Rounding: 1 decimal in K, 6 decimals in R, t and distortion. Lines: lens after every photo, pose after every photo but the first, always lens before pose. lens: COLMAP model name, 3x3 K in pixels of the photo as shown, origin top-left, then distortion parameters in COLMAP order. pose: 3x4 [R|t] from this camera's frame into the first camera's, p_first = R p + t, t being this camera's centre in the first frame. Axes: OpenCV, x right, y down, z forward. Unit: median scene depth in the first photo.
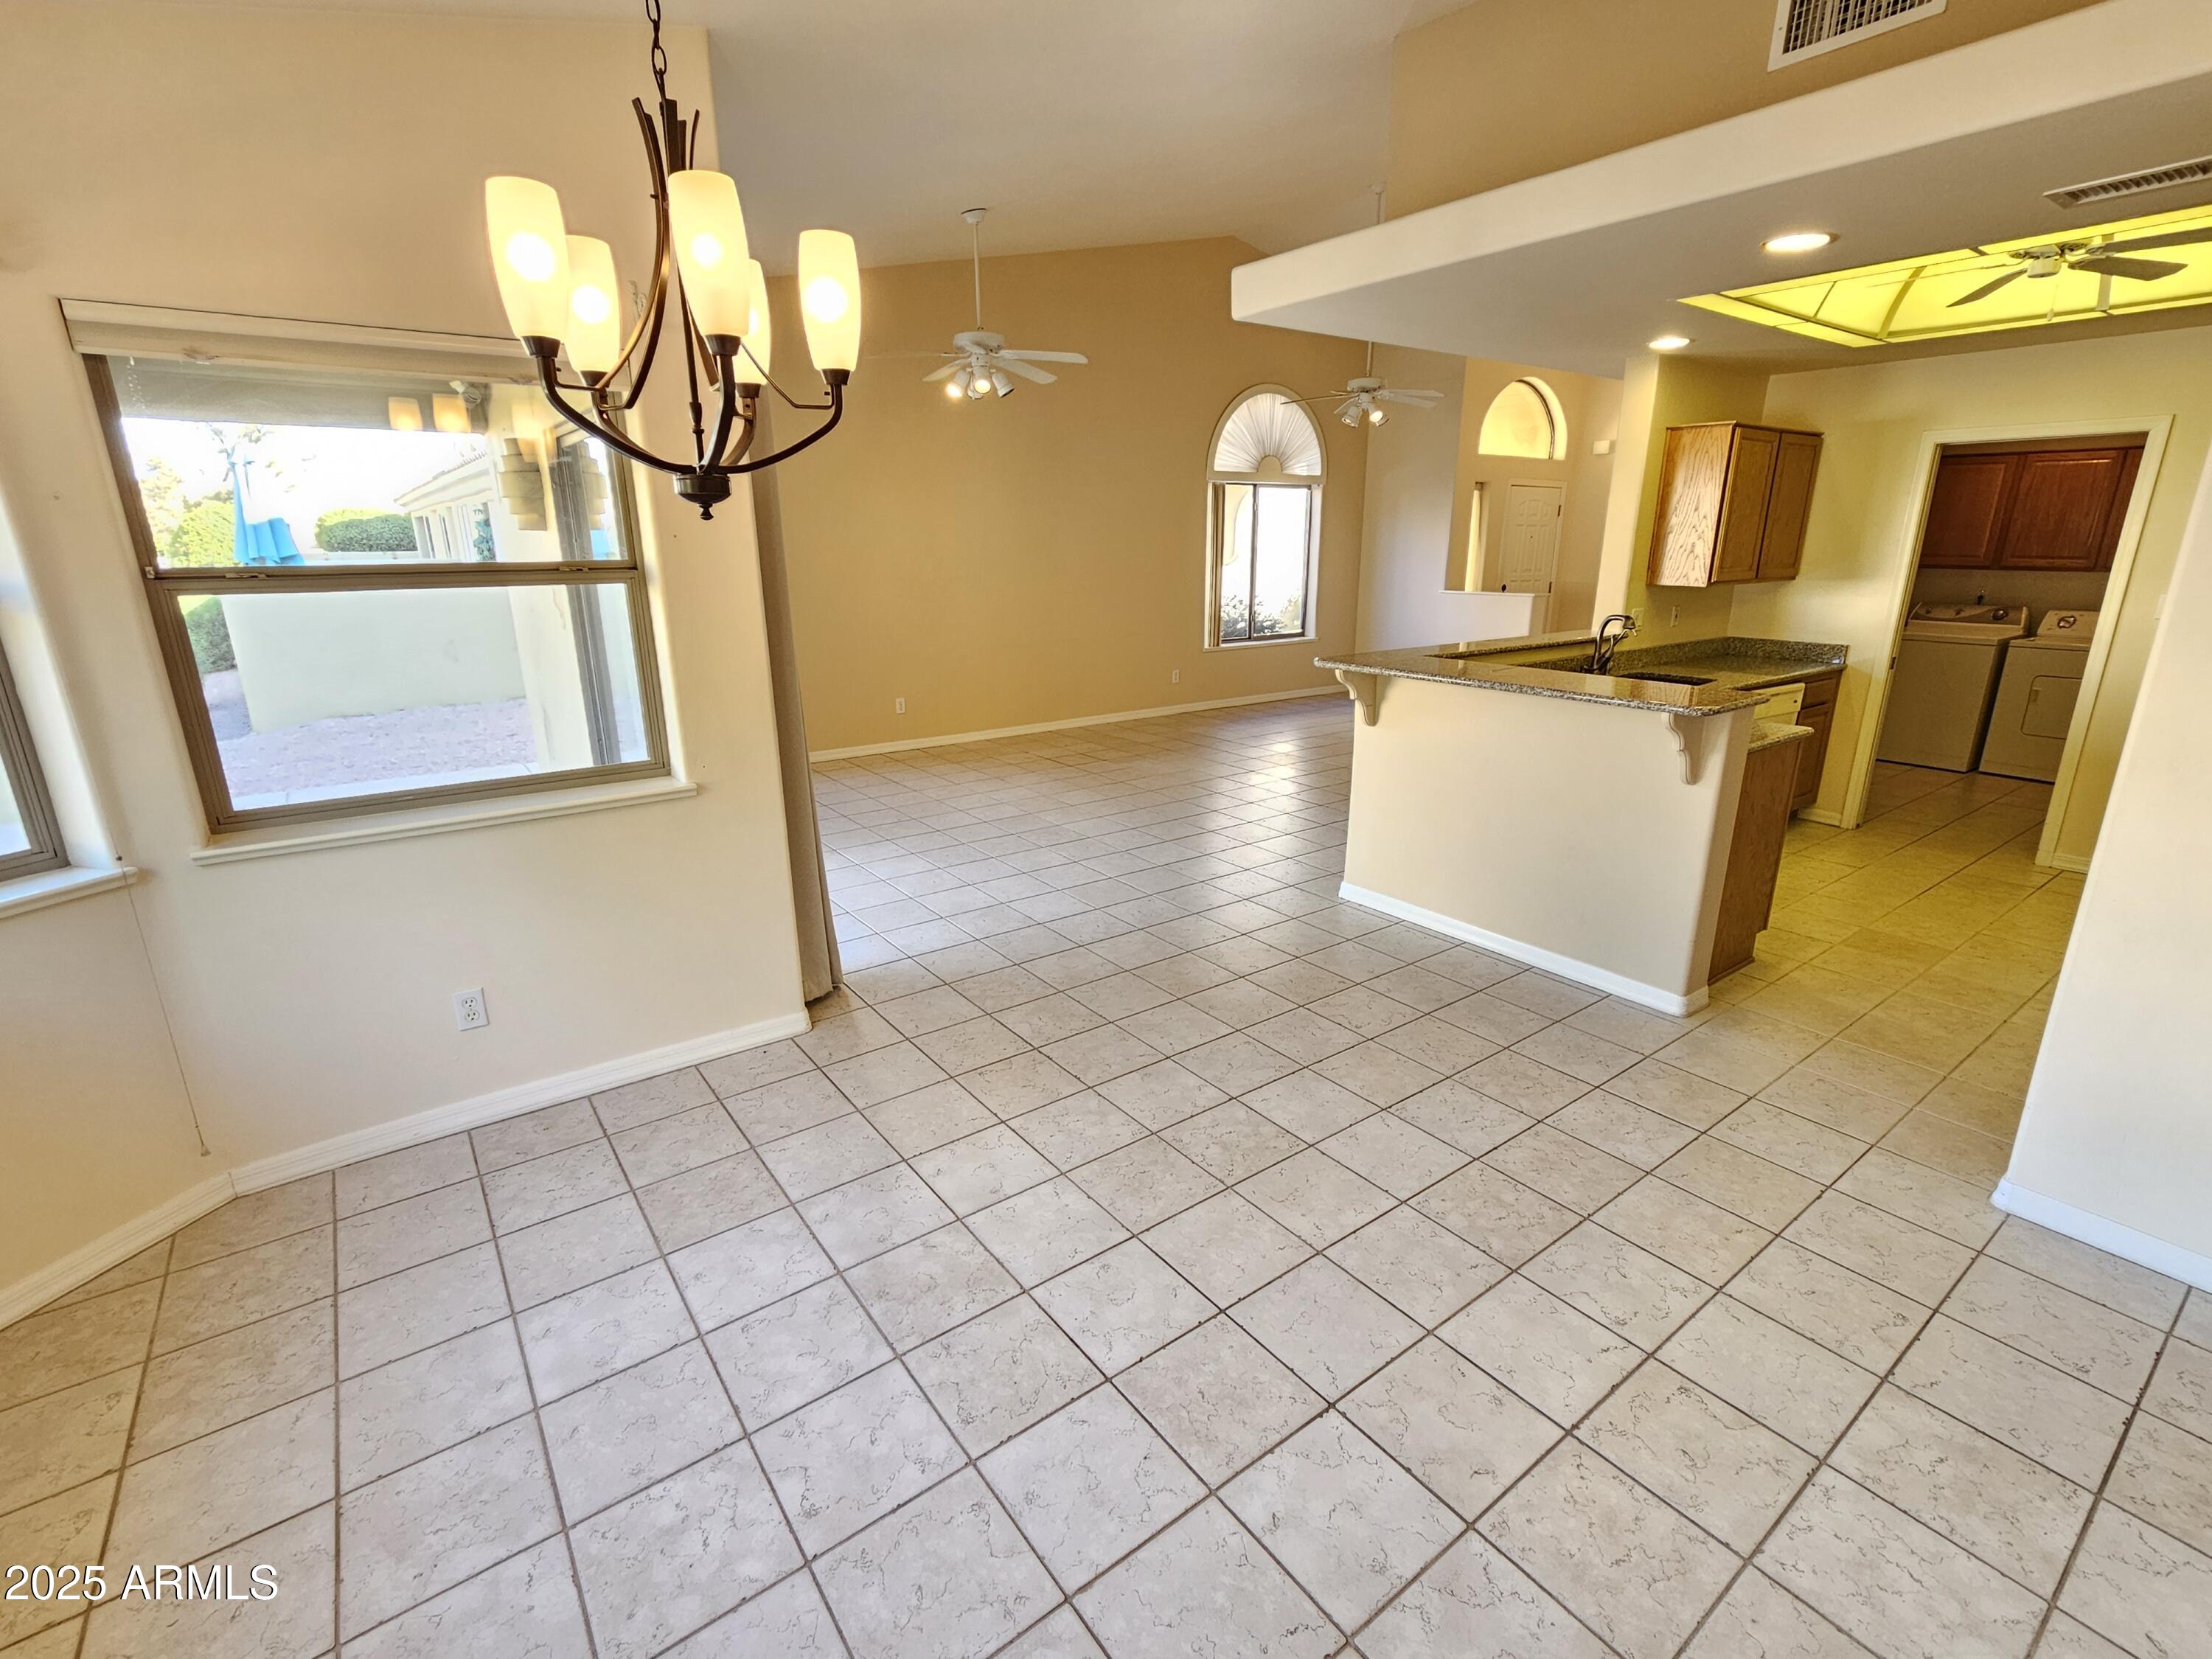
lens RADIAL K [[1012.2, 0, 1102.0], [0, 1012.2, 830.6], [0, 0, 1]] dist [0.000458, 0.000898]
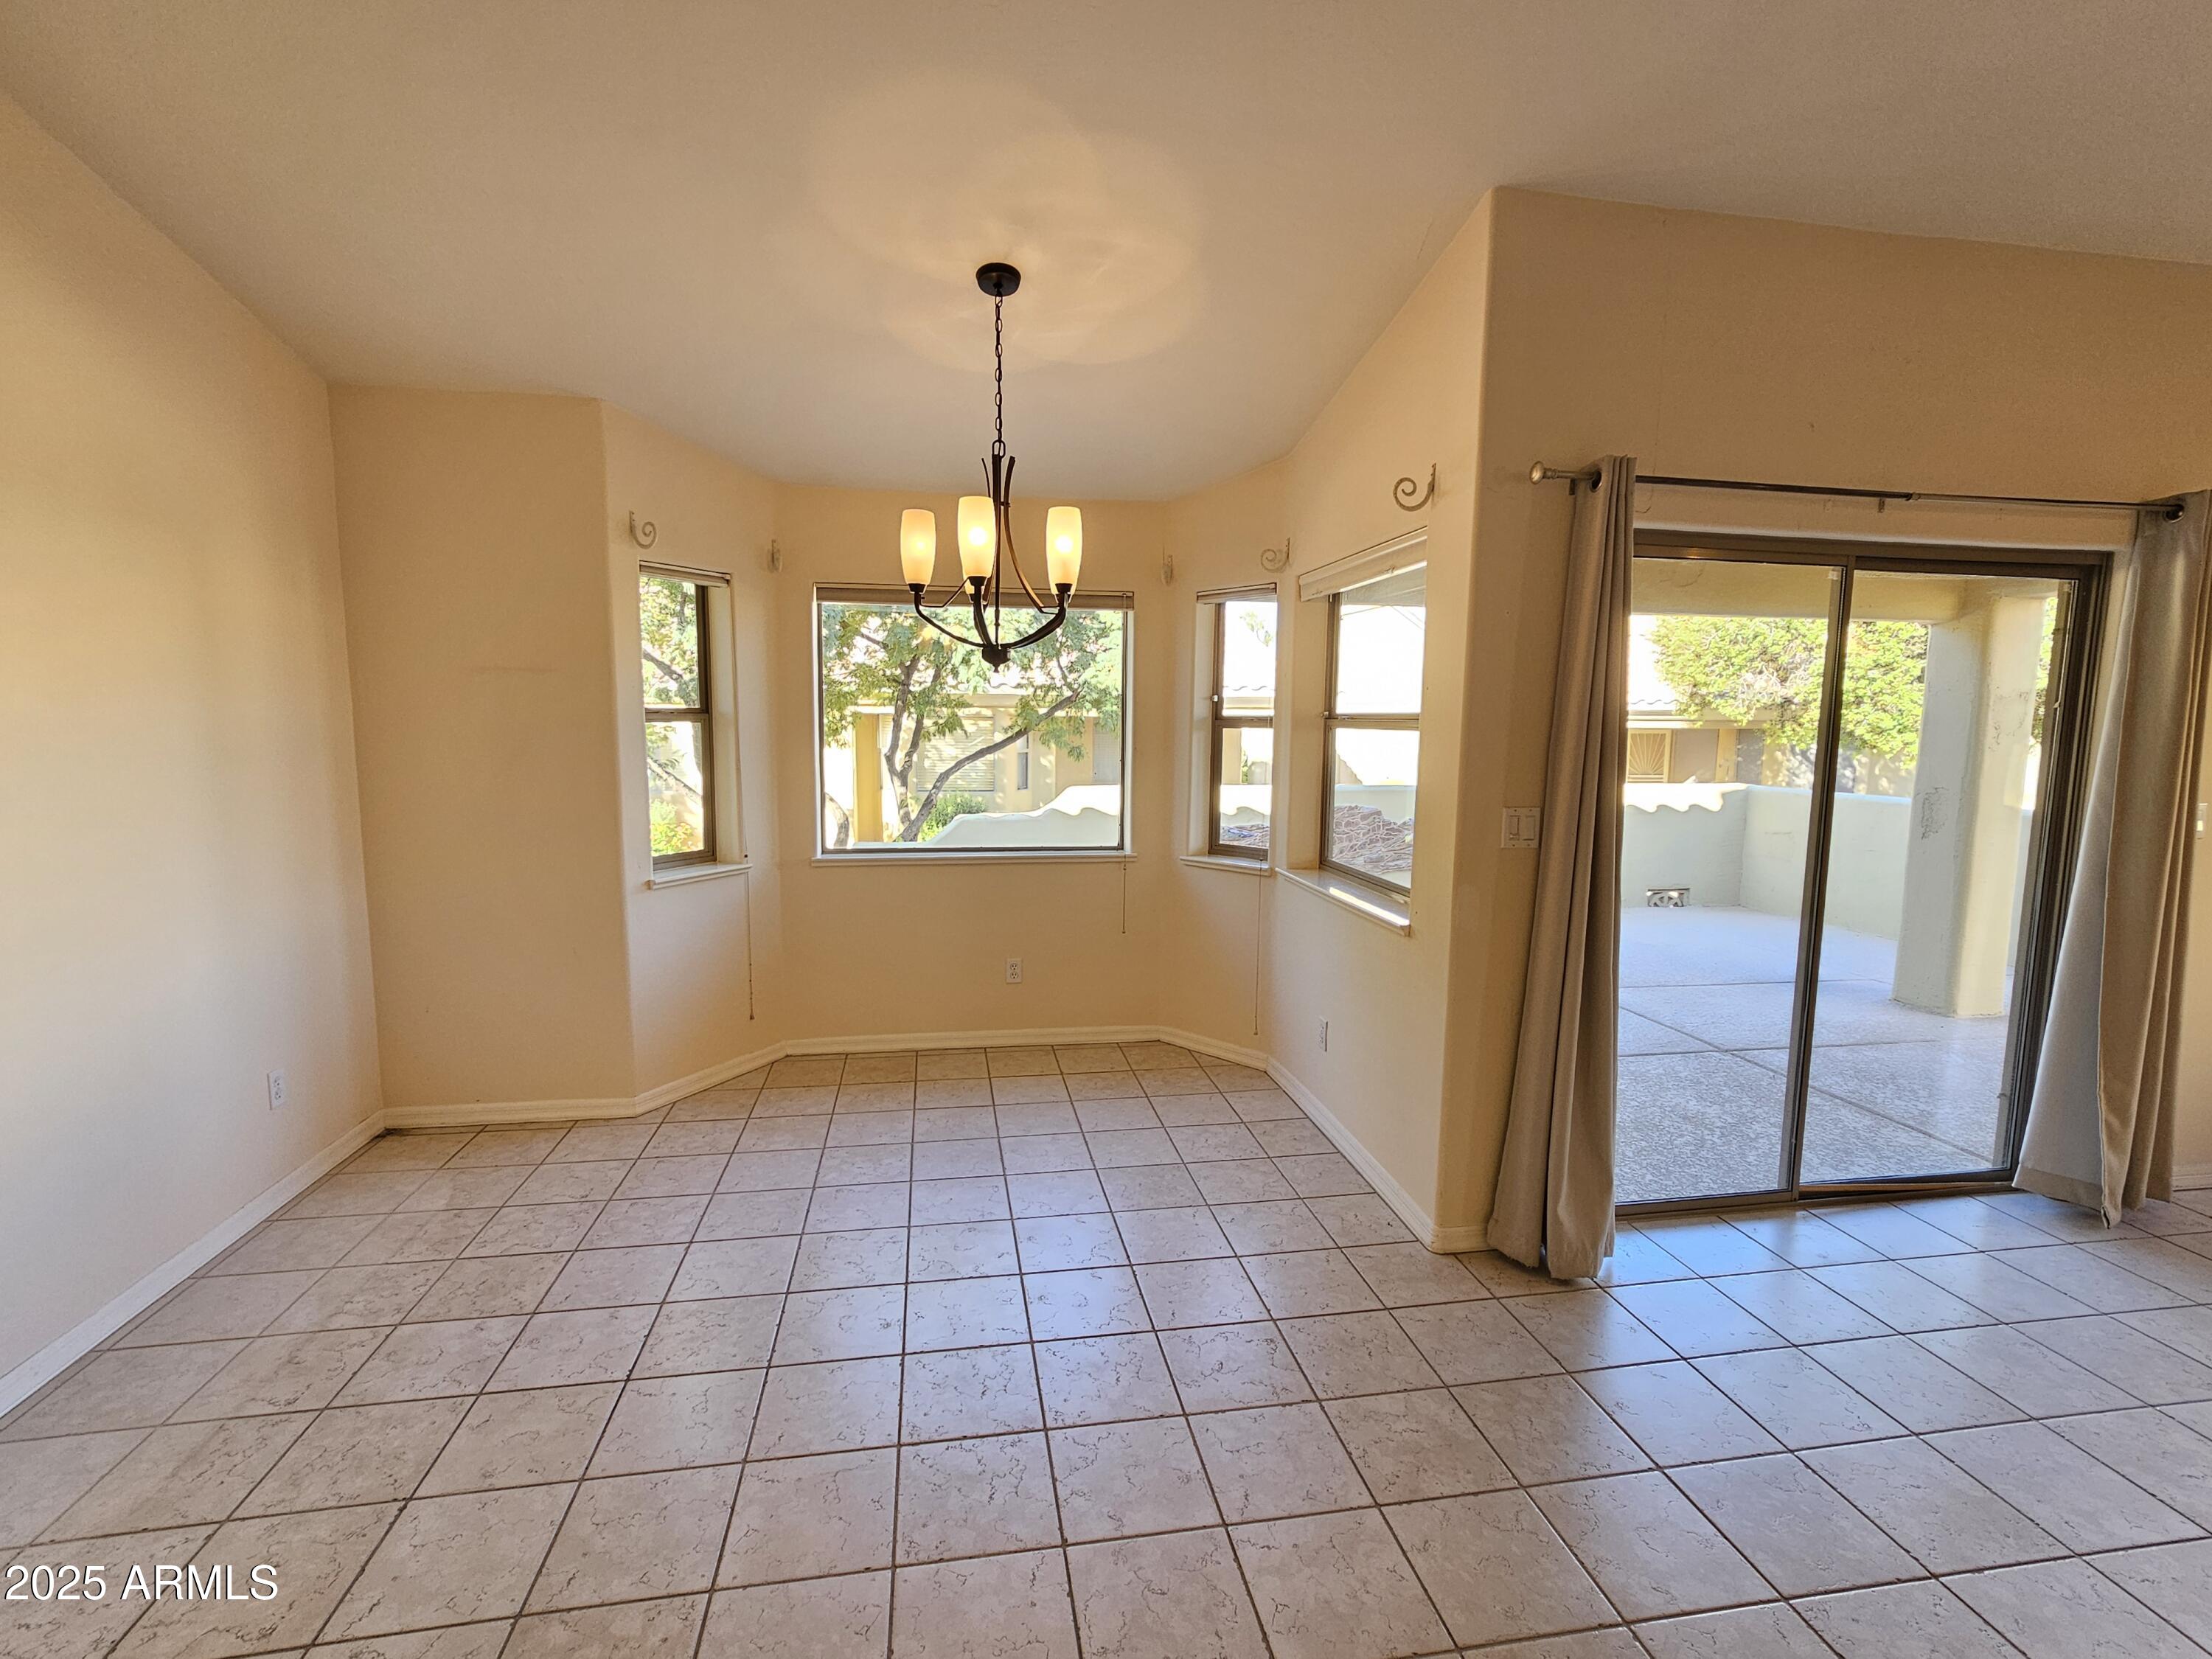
lens RADIAL K [[1012.2, 0, 1113.1], [0, 1012.2, 824.3], [0, 0, 1]] dist [0.000458, 0.000898]
pose [[-0.446231, 0.083629, -0.891002, 1.865300], [-0.265095, 0.938587, 0.220860, -0.858458], [0.854753, 0.334755, -0.396657, 3.335952]]
